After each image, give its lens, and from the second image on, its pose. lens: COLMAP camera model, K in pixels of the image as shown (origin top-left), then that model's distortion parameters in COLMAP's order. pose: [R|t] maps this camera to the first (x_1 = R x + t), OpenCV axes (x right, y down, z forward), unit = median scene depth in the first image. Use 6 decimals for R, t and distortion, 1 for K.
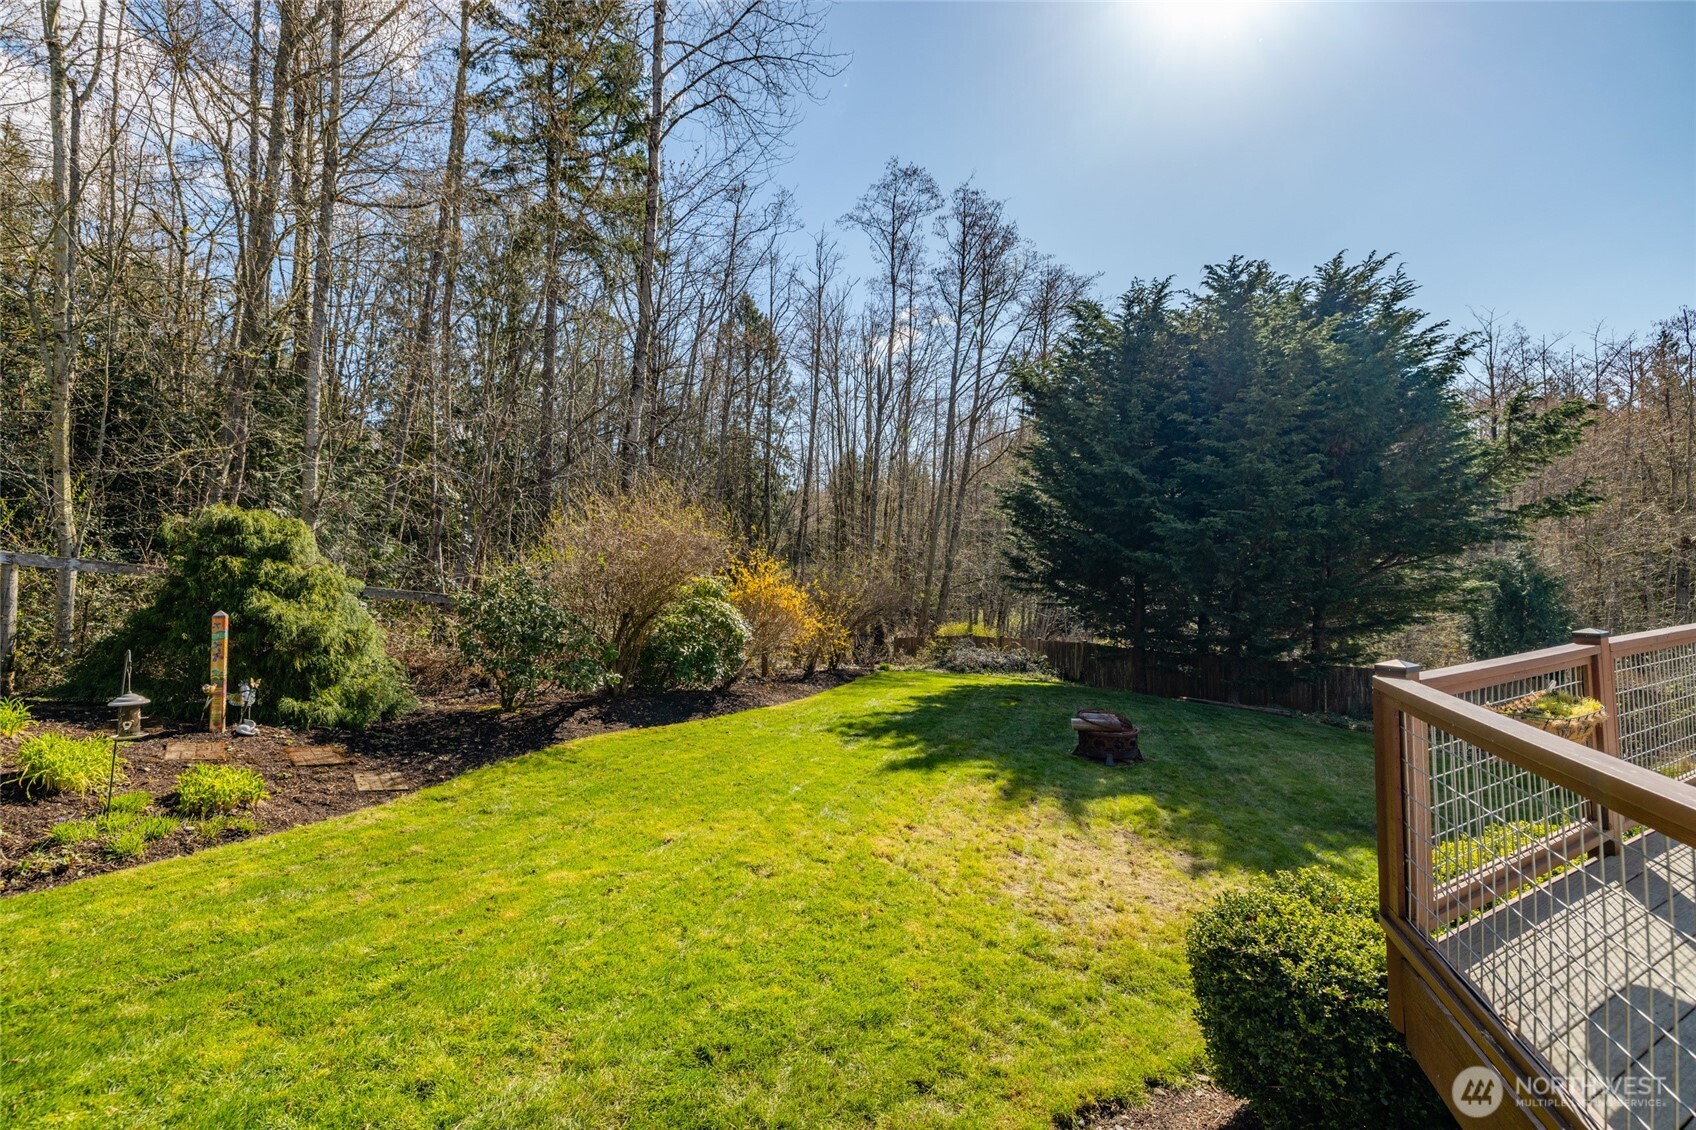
lens RADIAL K [[707.2, 0, 831.7], [0, 707.2, 553.3], [0, 0, 1]] dist [-0.001786, -0.000434]
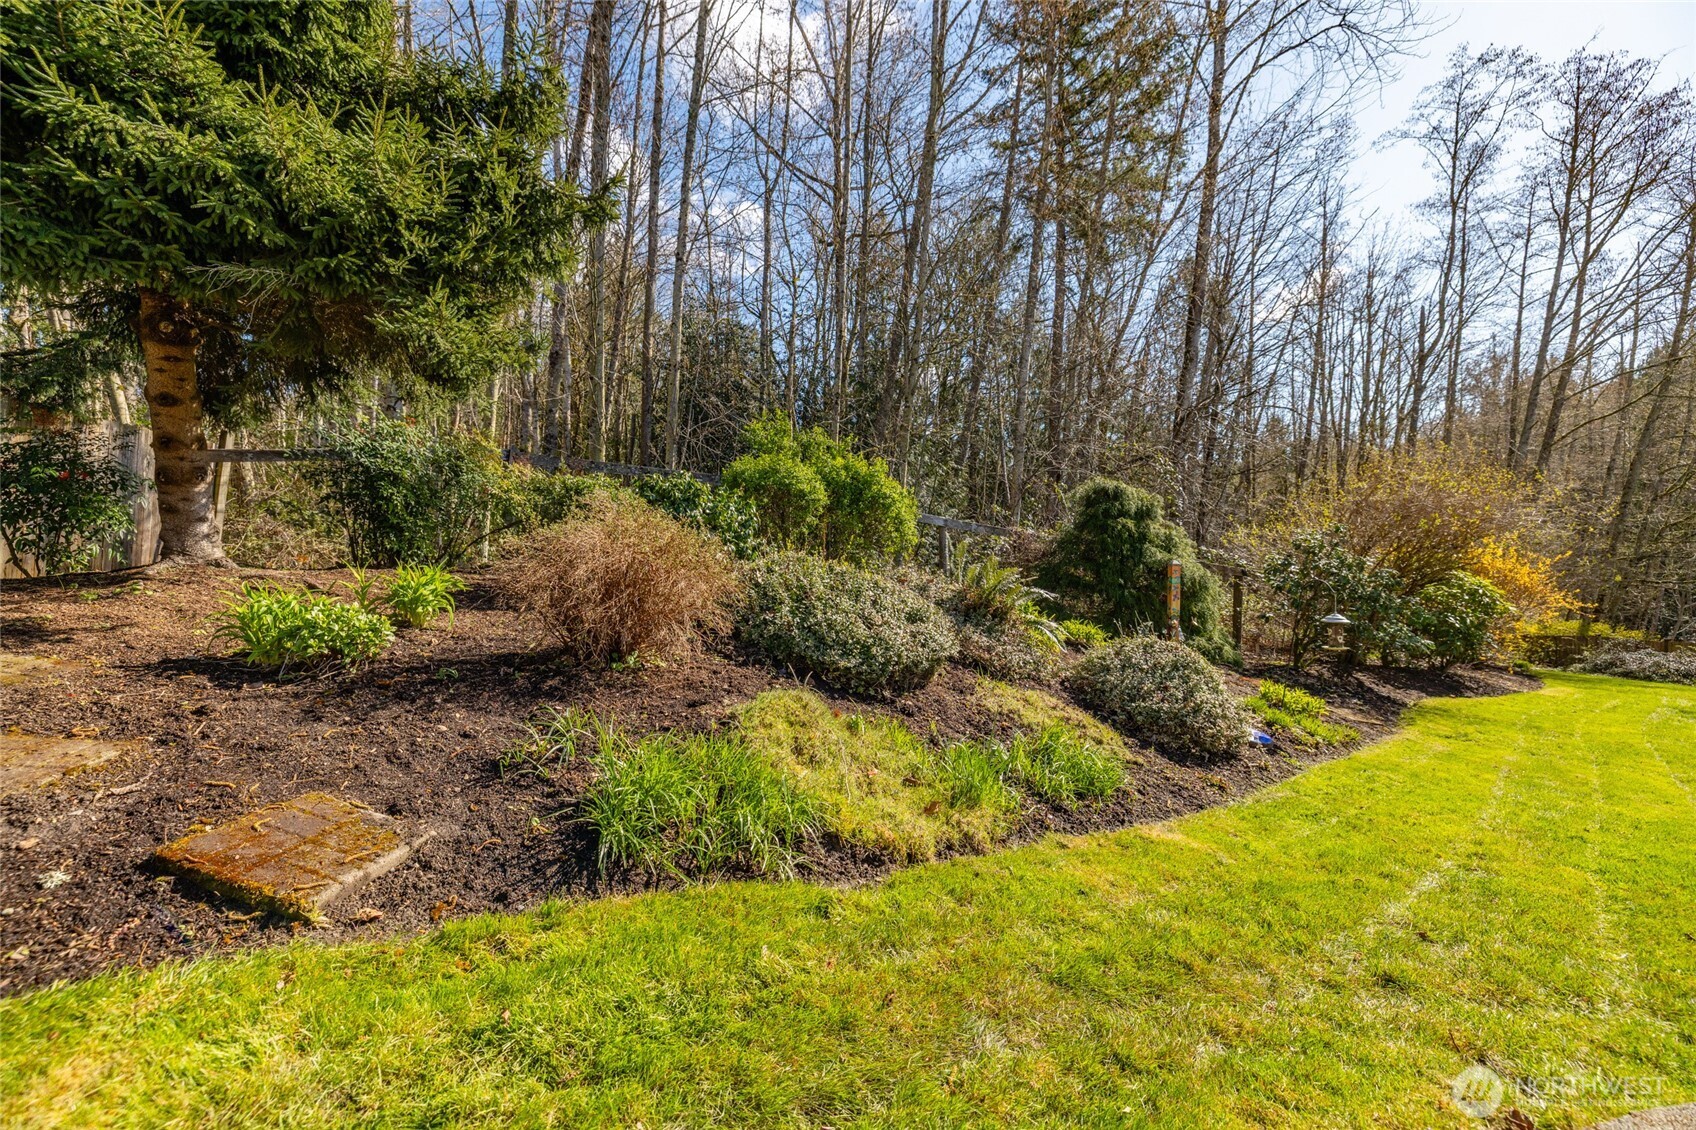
lens RADIAL K [[707.2, 0, 831.7], [0, 707.2, 553.3], [0, 0, 1]] dist [-0.001786, -0.000434]
pose [[0.883595, 0.014757, -0.468020, -0.169122], [-0.004652, 0.999731, 0.022739, 0.010092], [0.468229, -0.017914, 0.883425, -0.068860]]
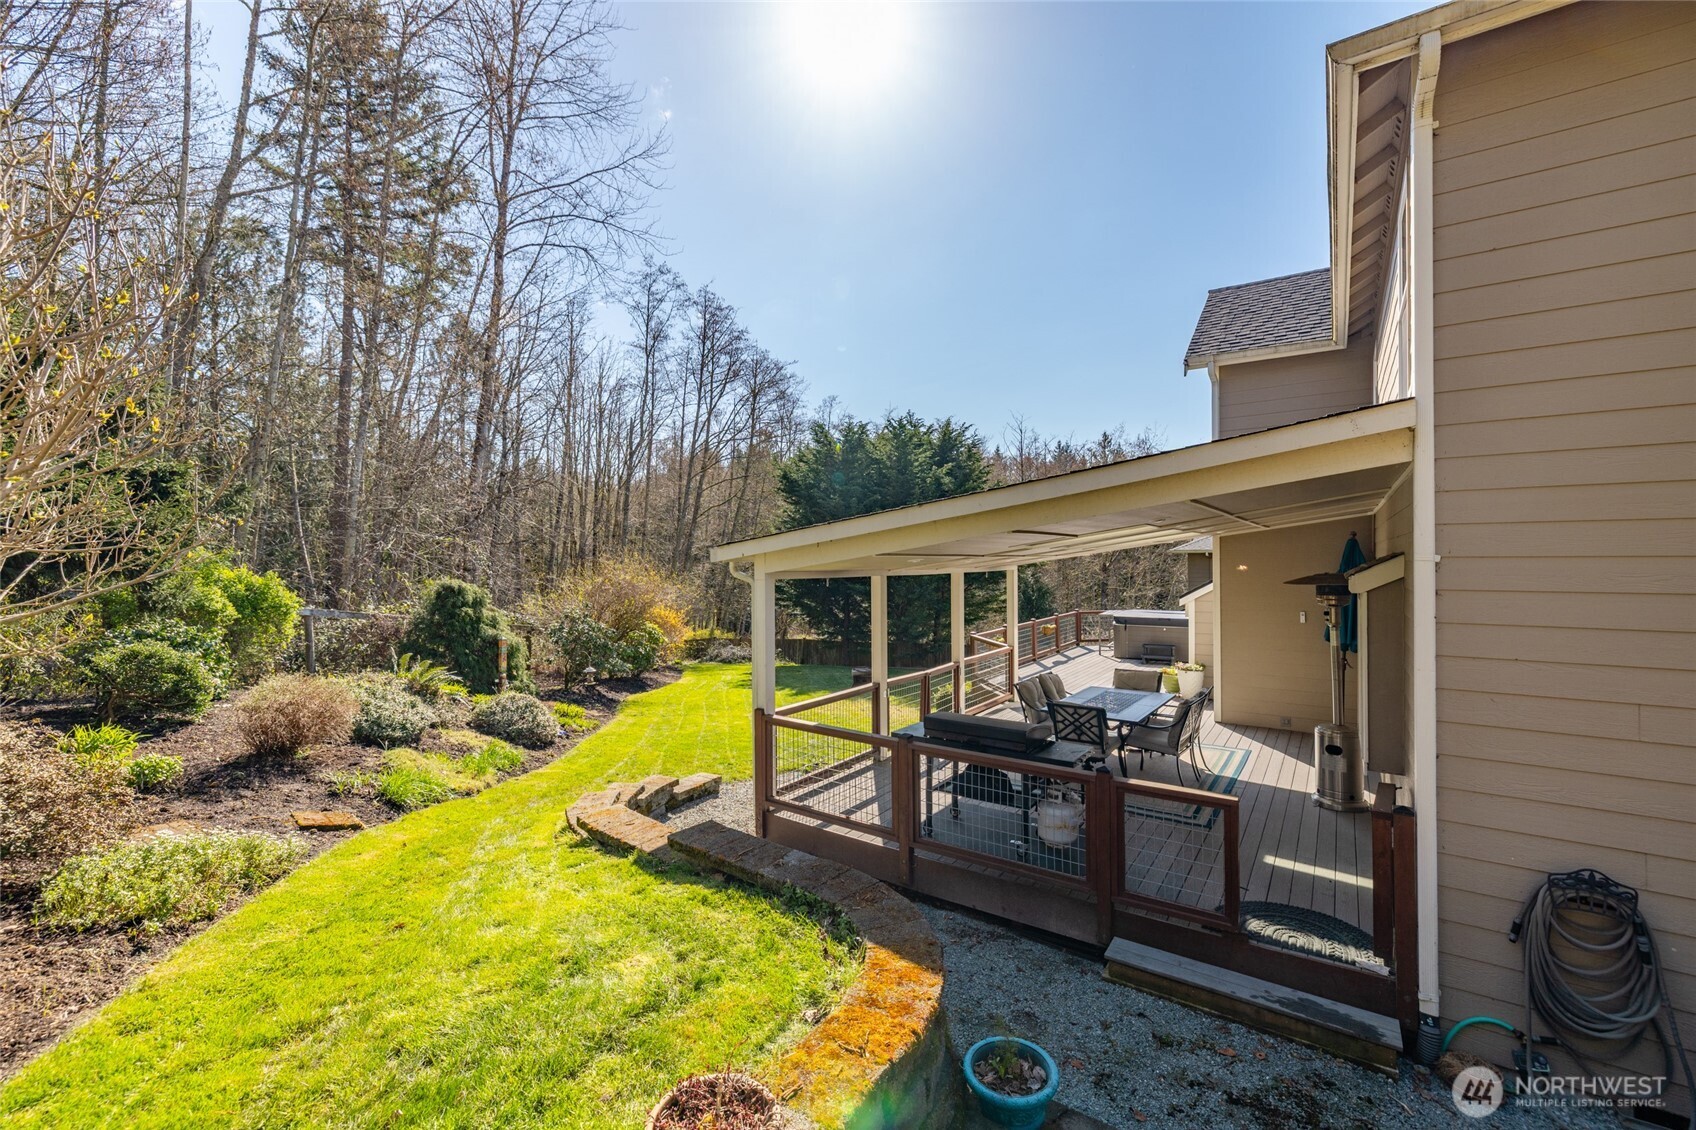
lens RADIAL K [[707.2, 0, 831.7], [0, 707.2, 553.3], [0, 0, 1]] dist [-0.001786, -0.000434]
pose [[0.887976, 0.009263, 0.459796, -0.199907], [-0.006345, 0.999949, -0.007890, -0.030242], [-0.459846, 0.004088, 0.887989, -0.249164]]
